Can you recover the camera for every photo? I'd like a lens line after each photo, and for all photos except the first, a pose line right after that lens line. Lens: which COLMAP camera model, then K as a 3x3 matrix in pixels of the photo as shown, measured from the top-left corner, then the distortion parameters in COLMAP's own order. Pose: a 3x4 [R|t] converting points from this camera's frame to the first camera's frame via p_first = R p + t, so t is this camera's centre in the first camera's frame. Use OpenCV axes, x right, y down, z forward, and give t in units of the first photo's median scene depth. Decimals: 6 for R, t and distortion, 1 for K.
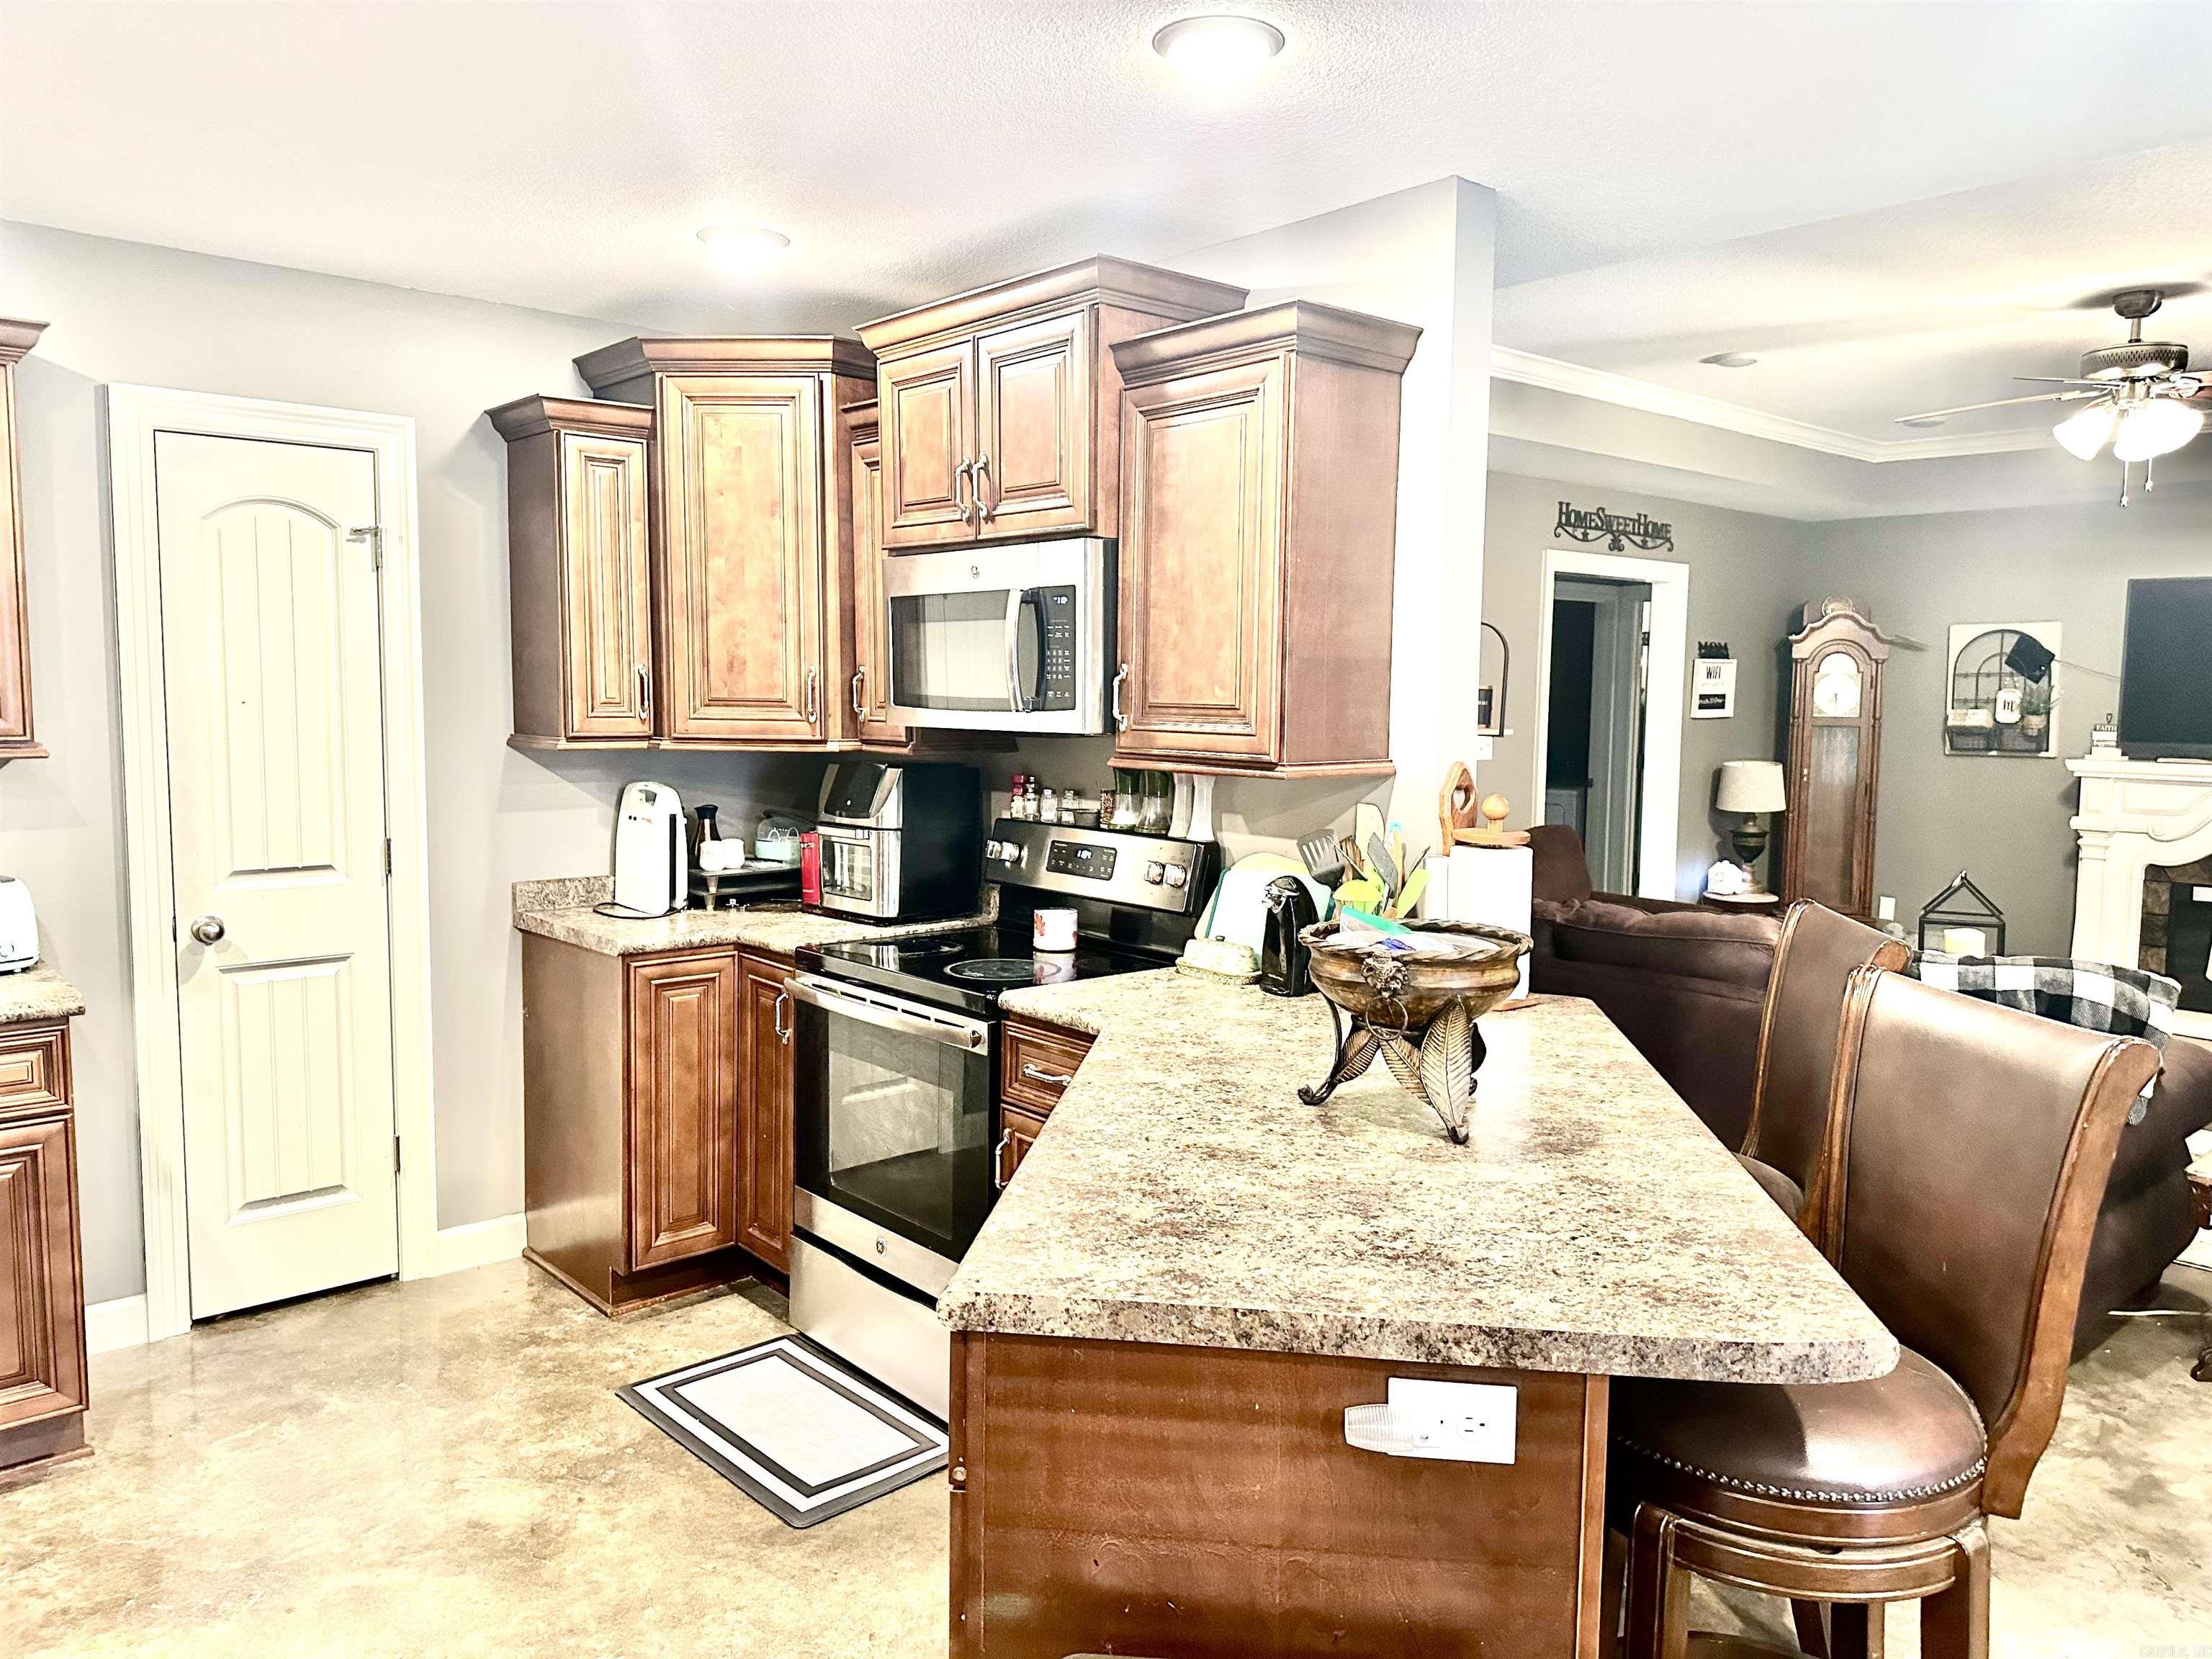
lens RADIAL K [[1573.7, 0, 1099.5], [0, 1573.7, 827.2], [0, 0, 1]] dist [0.074449, -0.082275]
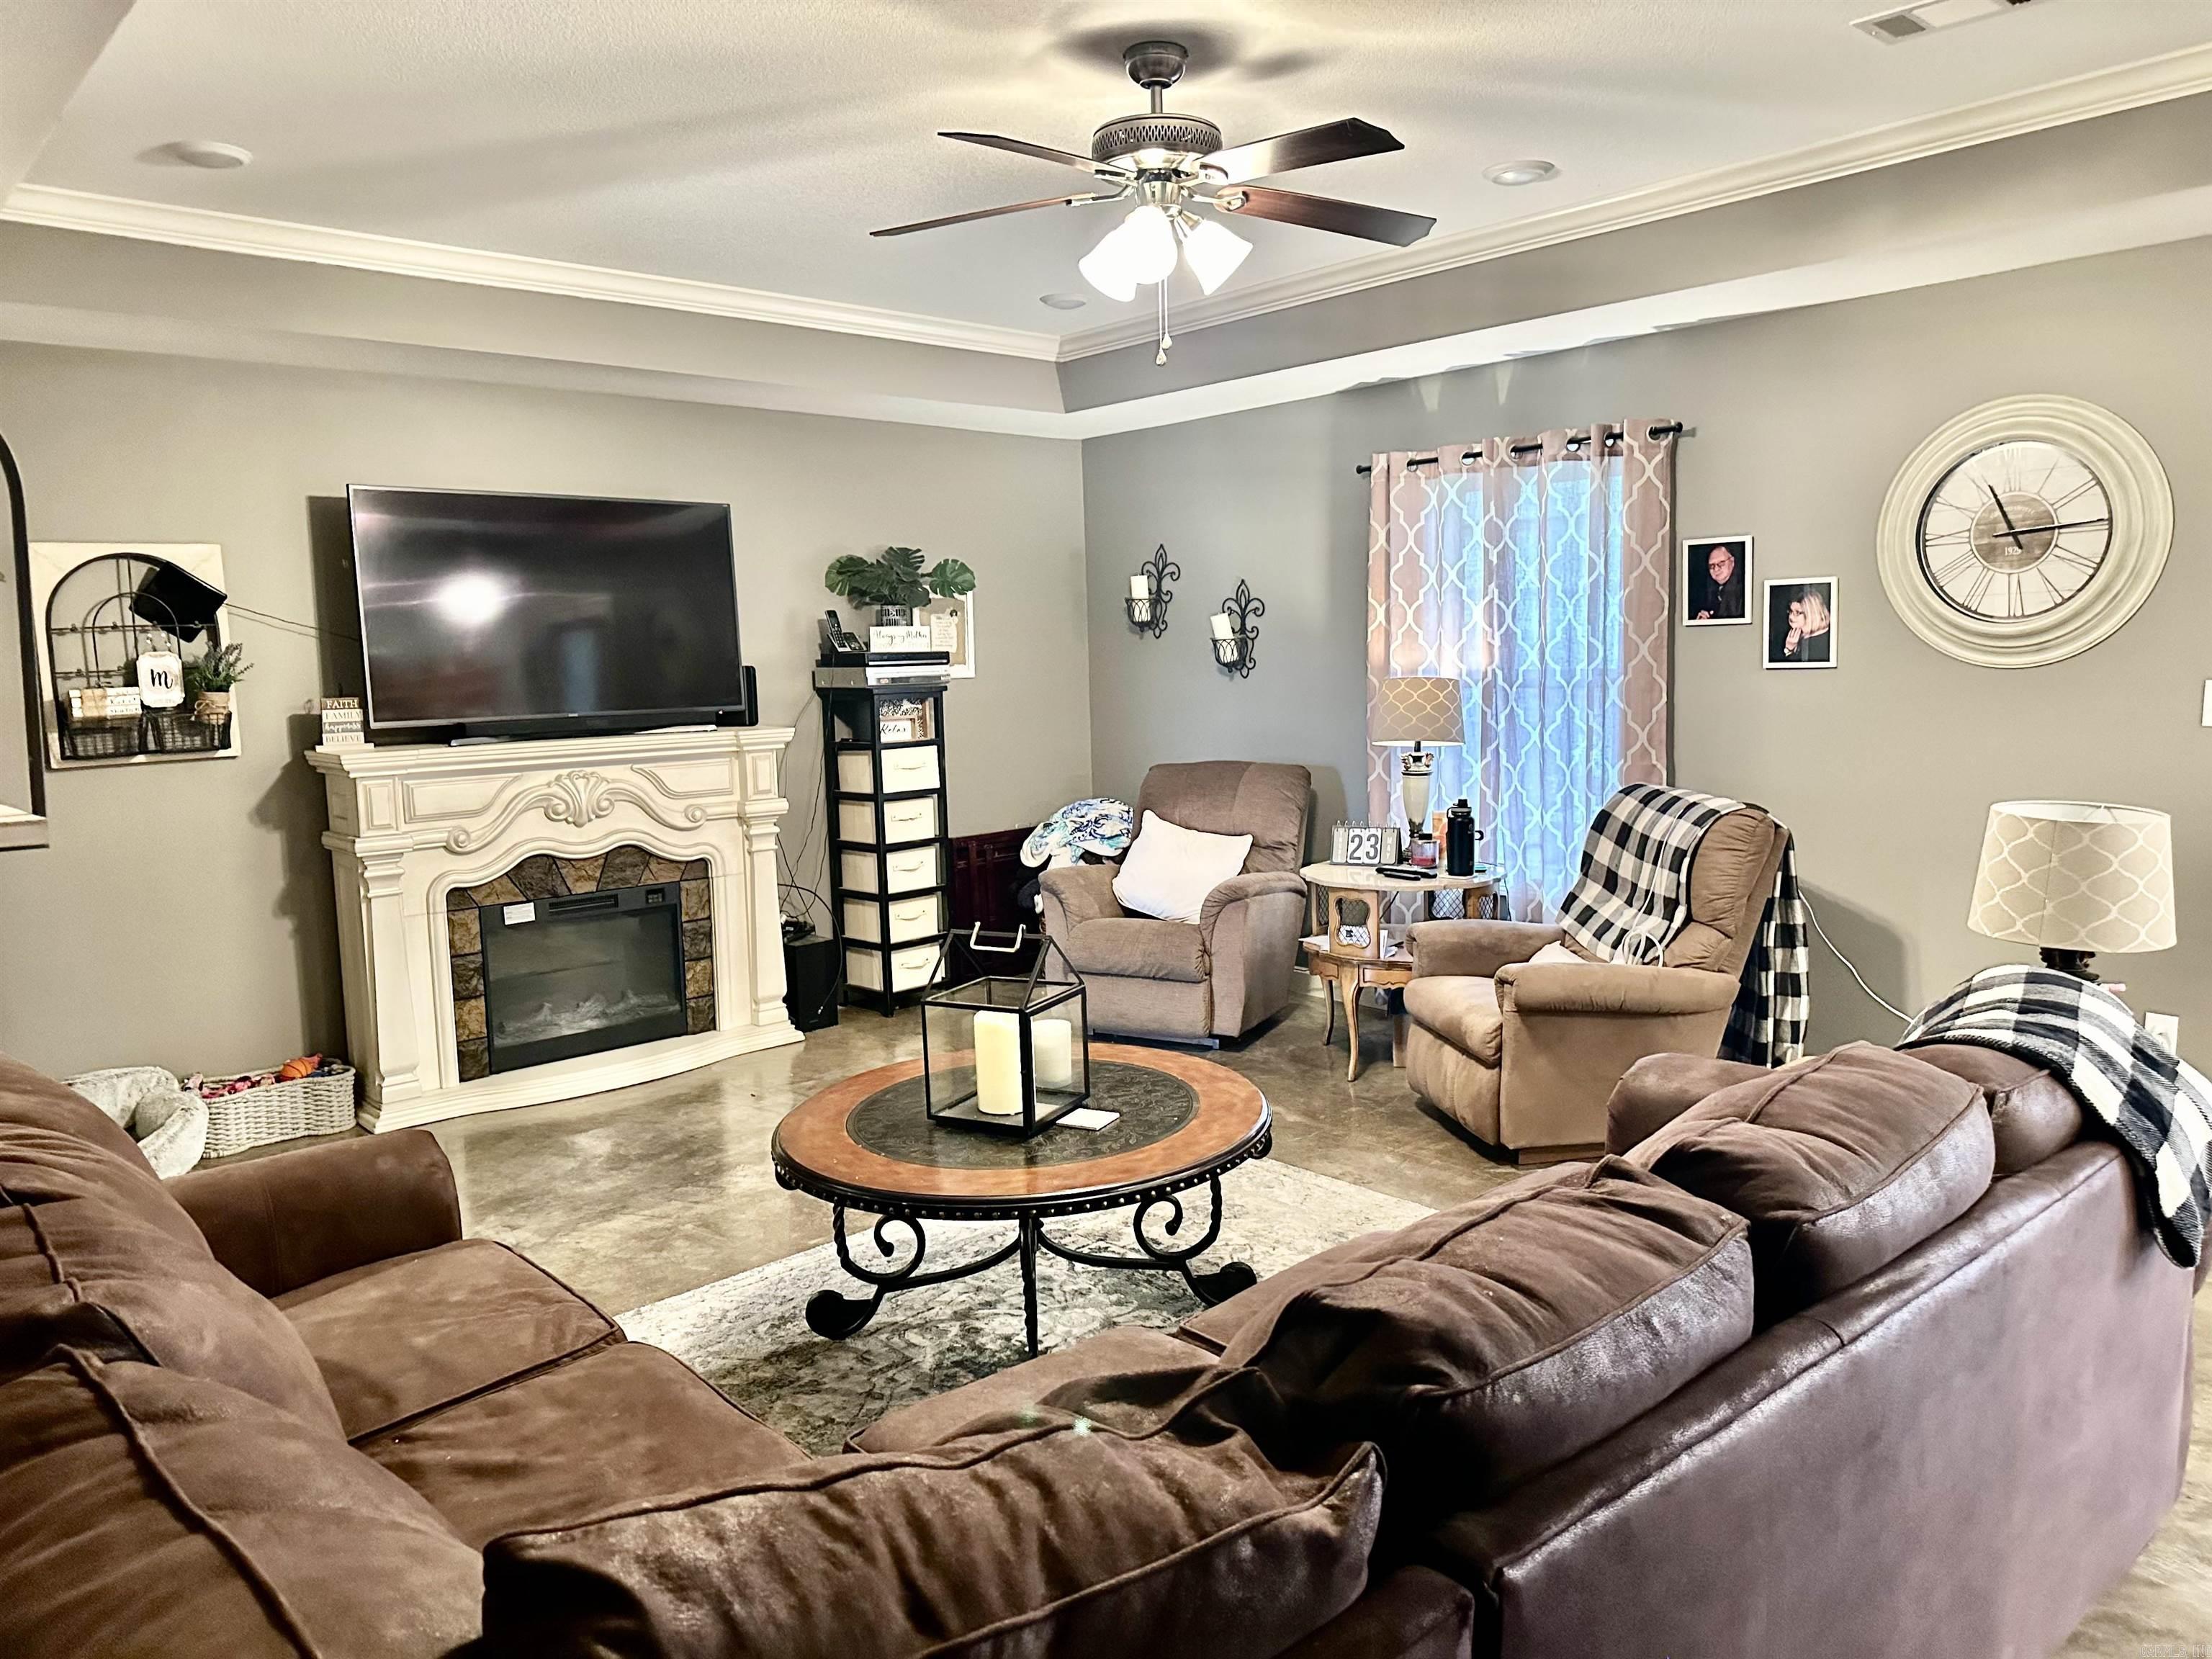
lens RADIAL K [[1573.7, 0, 1099.5], [0, 1573.7, 827.2], [0, 0, 1]] dist [0.074449, -0.082275]
pose [[-0.028080, -0.124185, 0.991862, -0.053477], [0.118292, 0.984868, 0.126658, -0.055236], [-0.992582, 0.120886, -0.012965, 0.658824]]
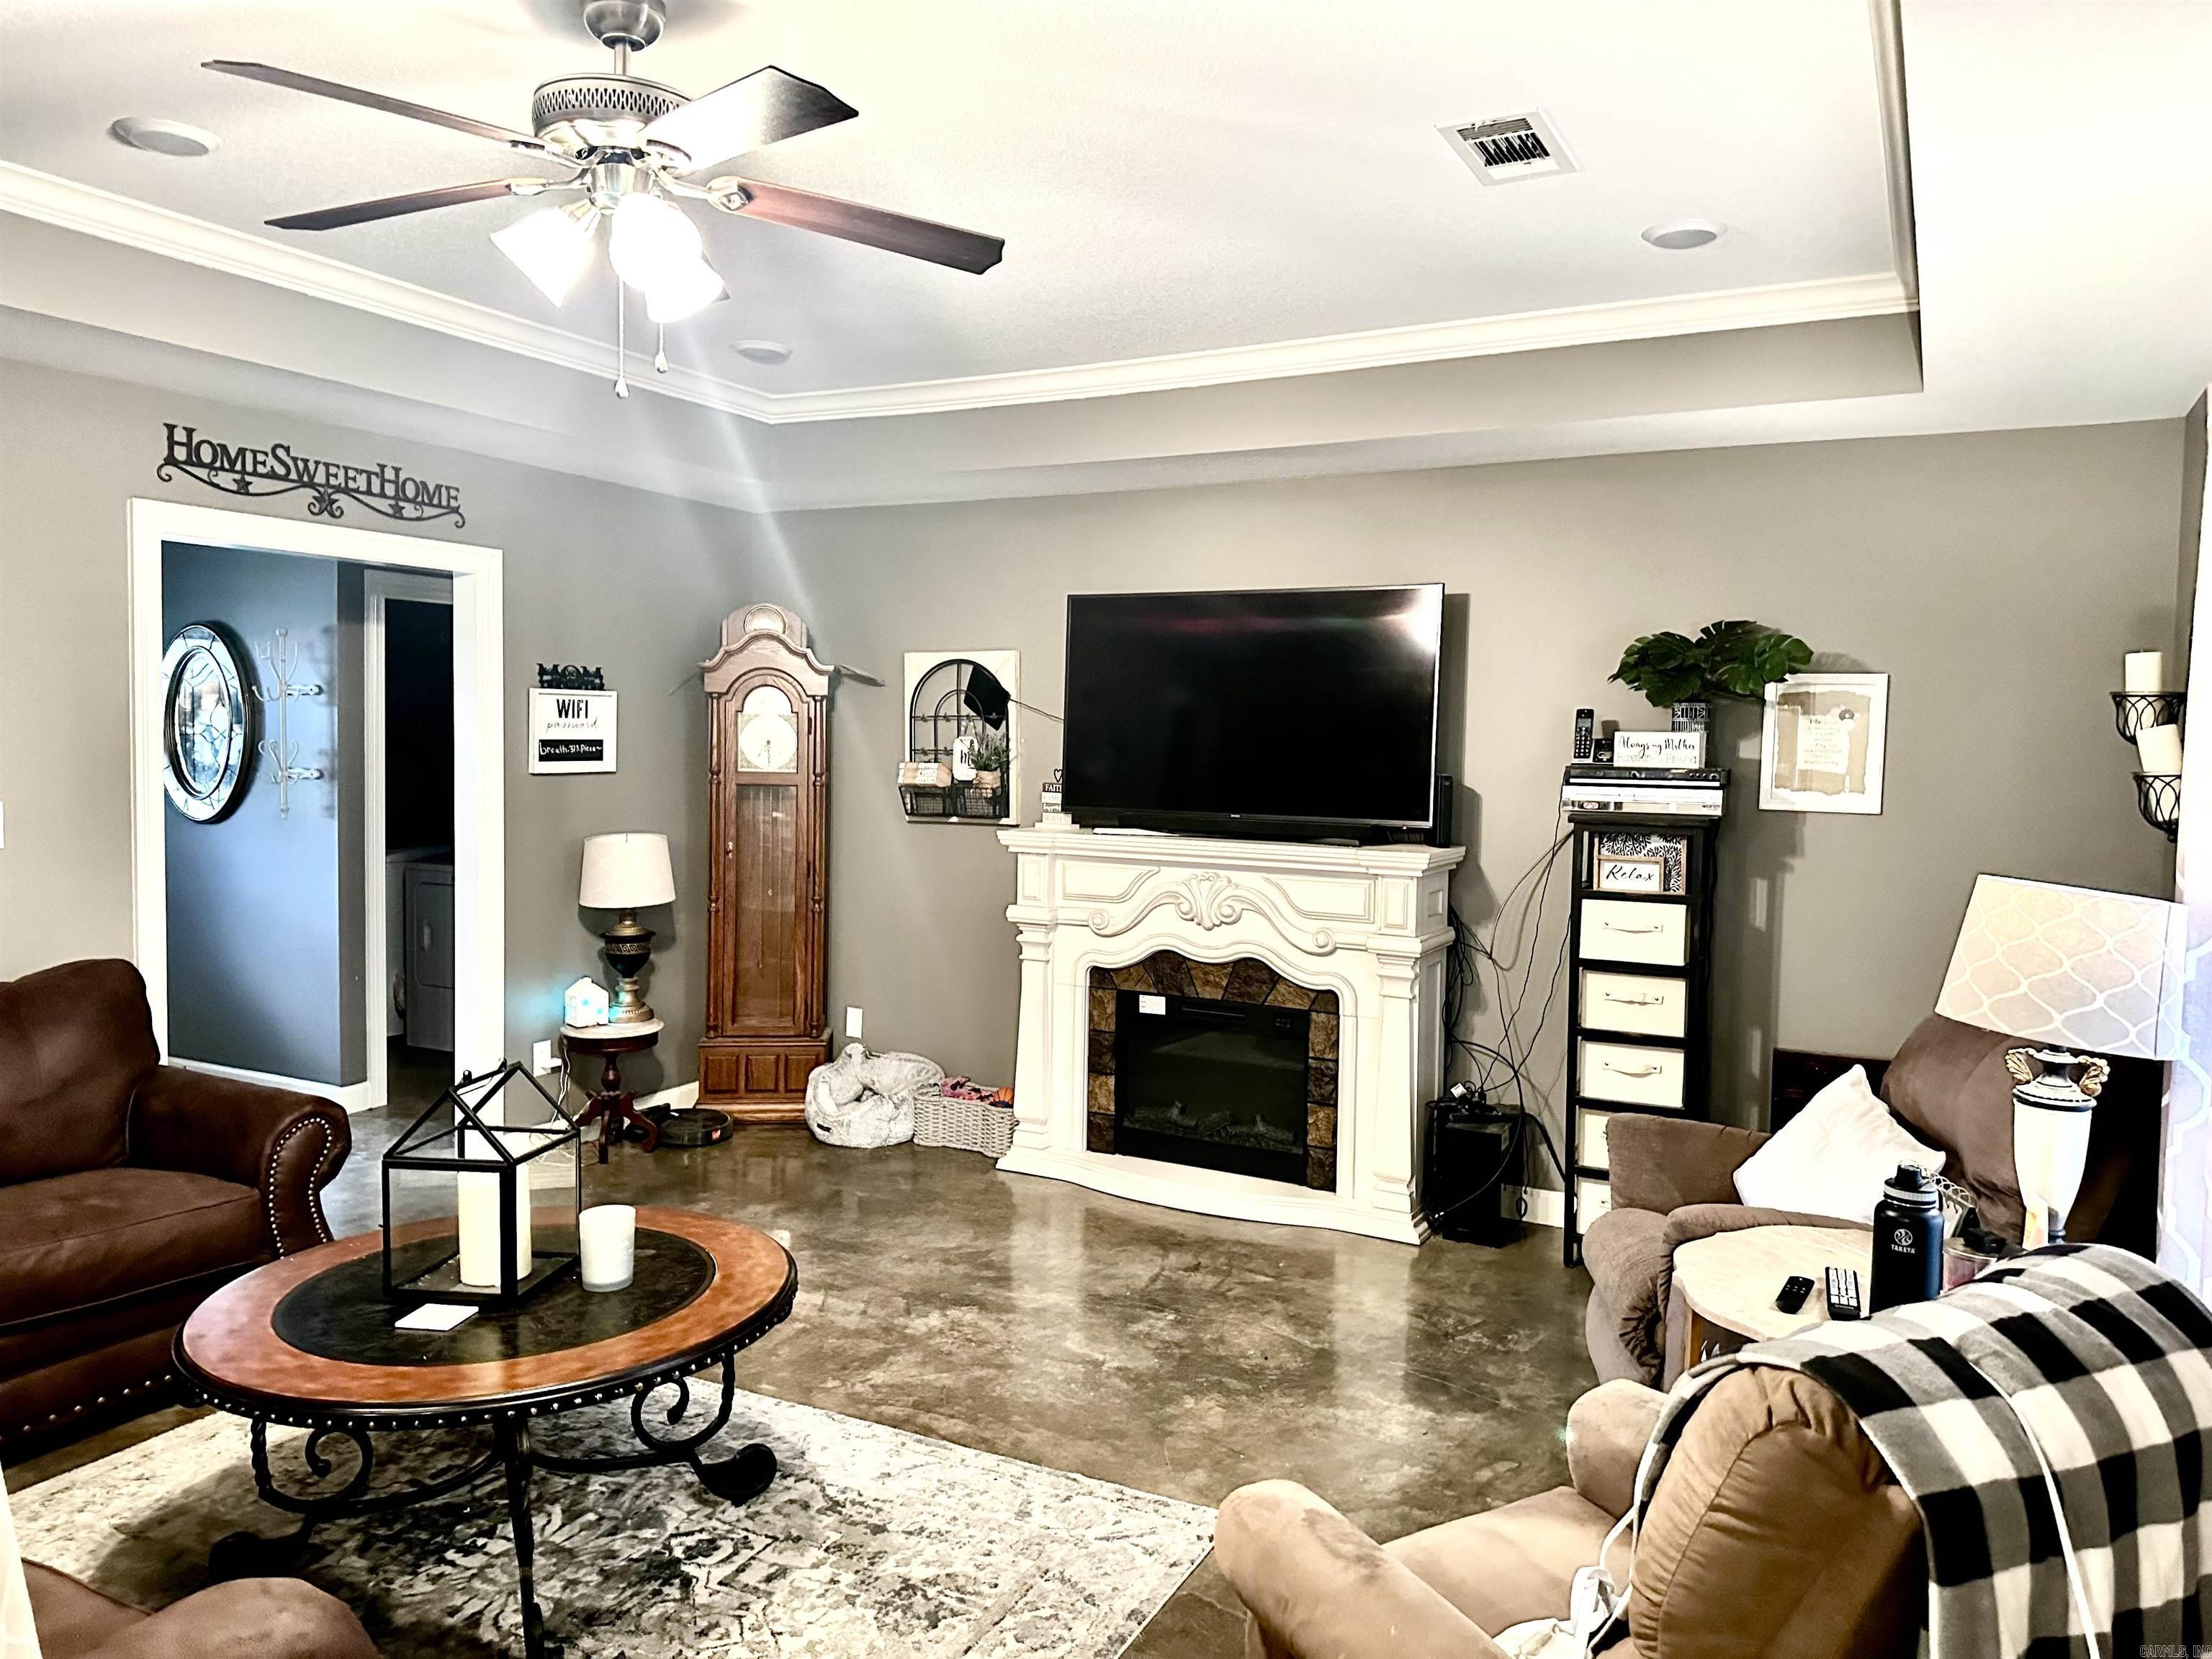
lens RADIAL K [[1573.7, 0, 1099.5], [0, 1573.7, 827.2], [0, 0, 1]] dist [0.074449, -0.082275]
pose [[0.940179, -0.013698, 0.340406, 0.371446], [0.023793, 0.999392, -0.025498, -0.021961], [-0.339850, 0.032072, 0.939933, 0.267210]]
